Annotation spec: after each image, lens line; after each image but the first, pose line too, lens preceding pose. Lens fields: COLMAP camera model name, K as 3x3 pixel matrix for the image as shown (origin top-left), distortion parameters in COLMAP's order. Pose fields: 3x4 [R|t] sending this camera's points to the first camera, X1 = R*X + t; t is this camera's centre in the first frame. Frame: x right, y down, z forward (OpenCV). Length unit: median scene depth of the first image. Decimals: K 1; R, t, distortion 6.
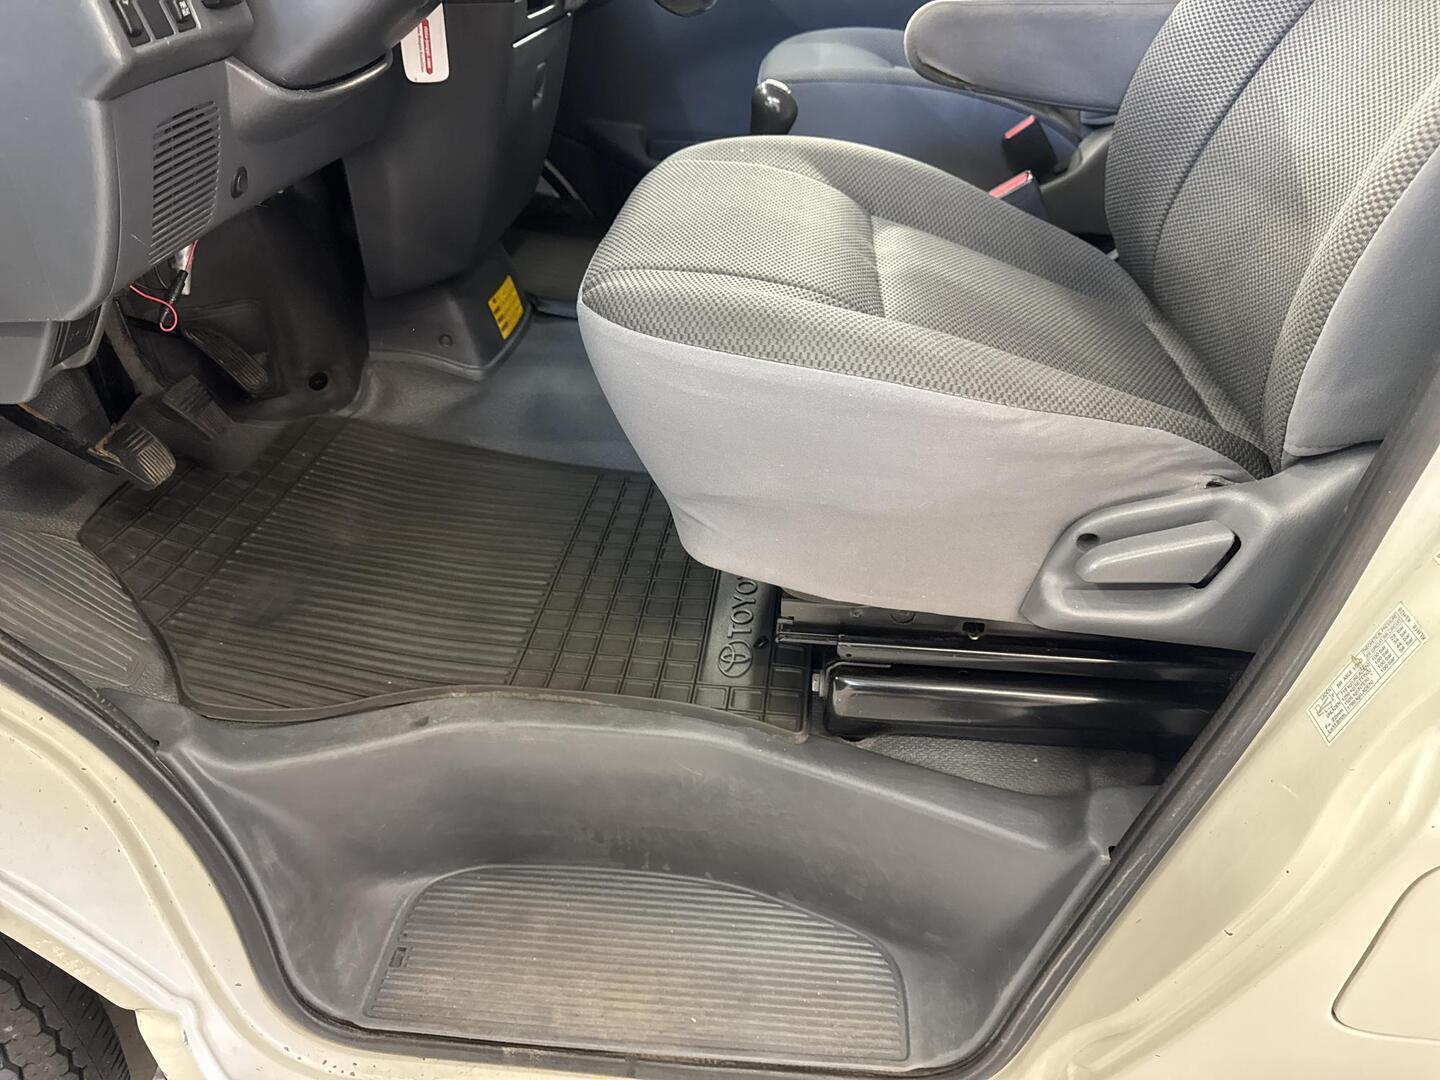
lens RADIAL K [[1009.2, 0, 719.9], [0, 1009.2, 541.9], [0, 0, 1]] dist [0.002559, -0.017960]
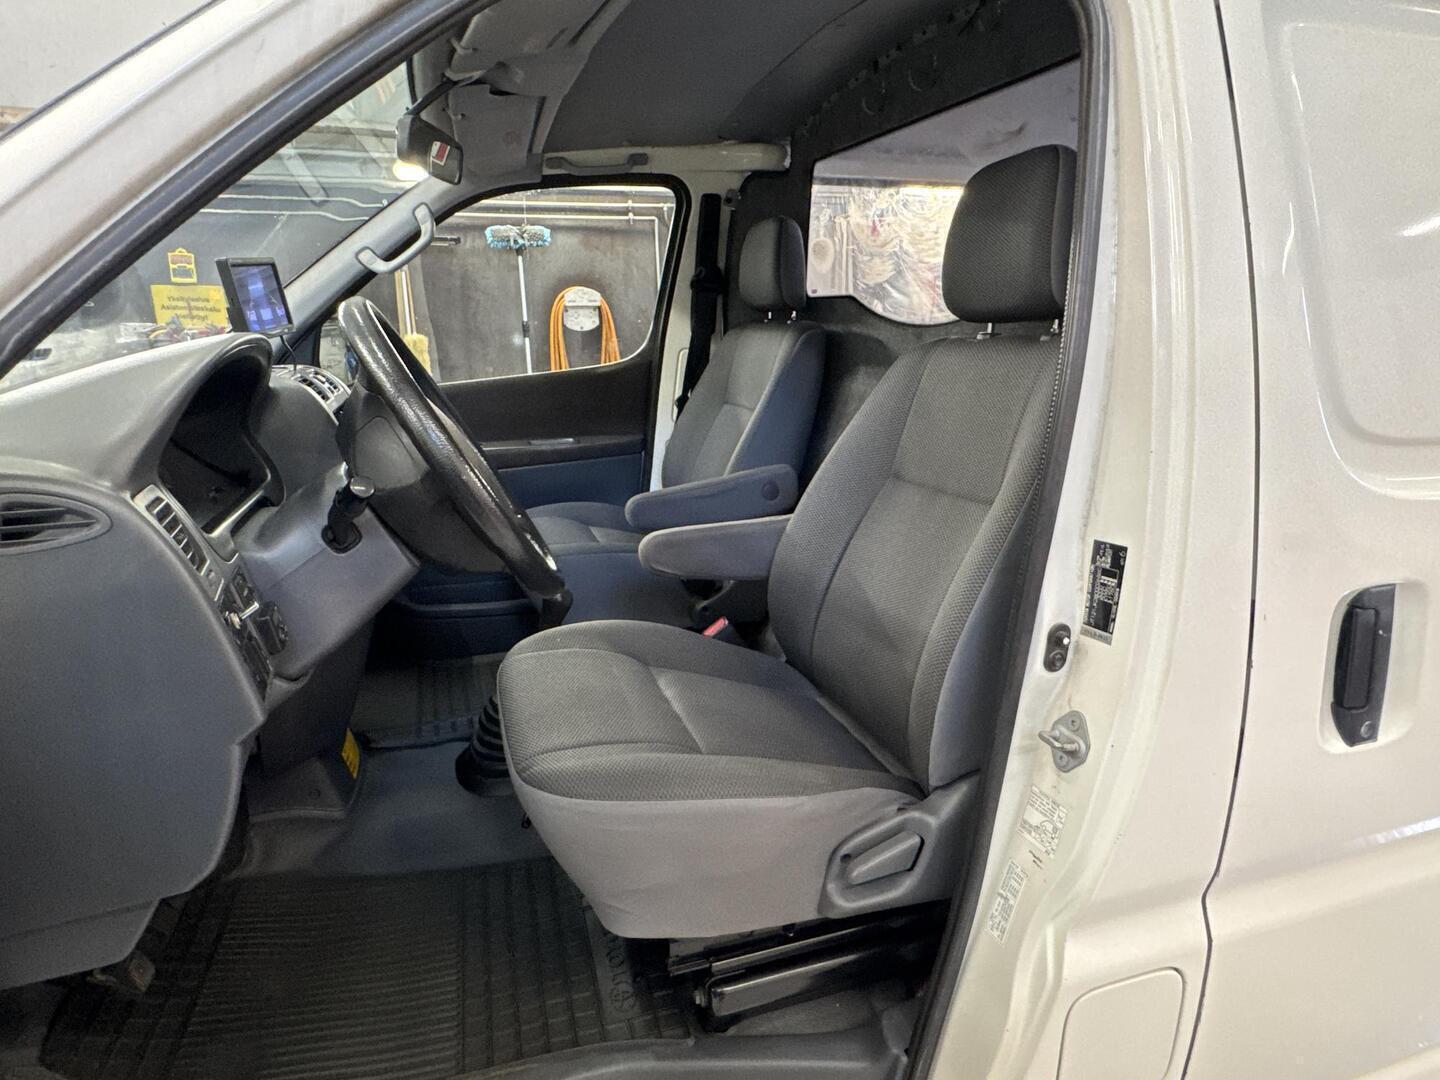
lens RADIAL K [[843.2, 0, 717.2], [0, 843.2, 538.4], [0, 0, 1]] dist [-0.016569, 0.003707]
pose [[0.919547, -0.114798, 0.375839, -0.283551], [0.232506, 0.929959, -0.284810, -0.137743], [-0.316819, 0.349281, 0.881832, -0.344001]]
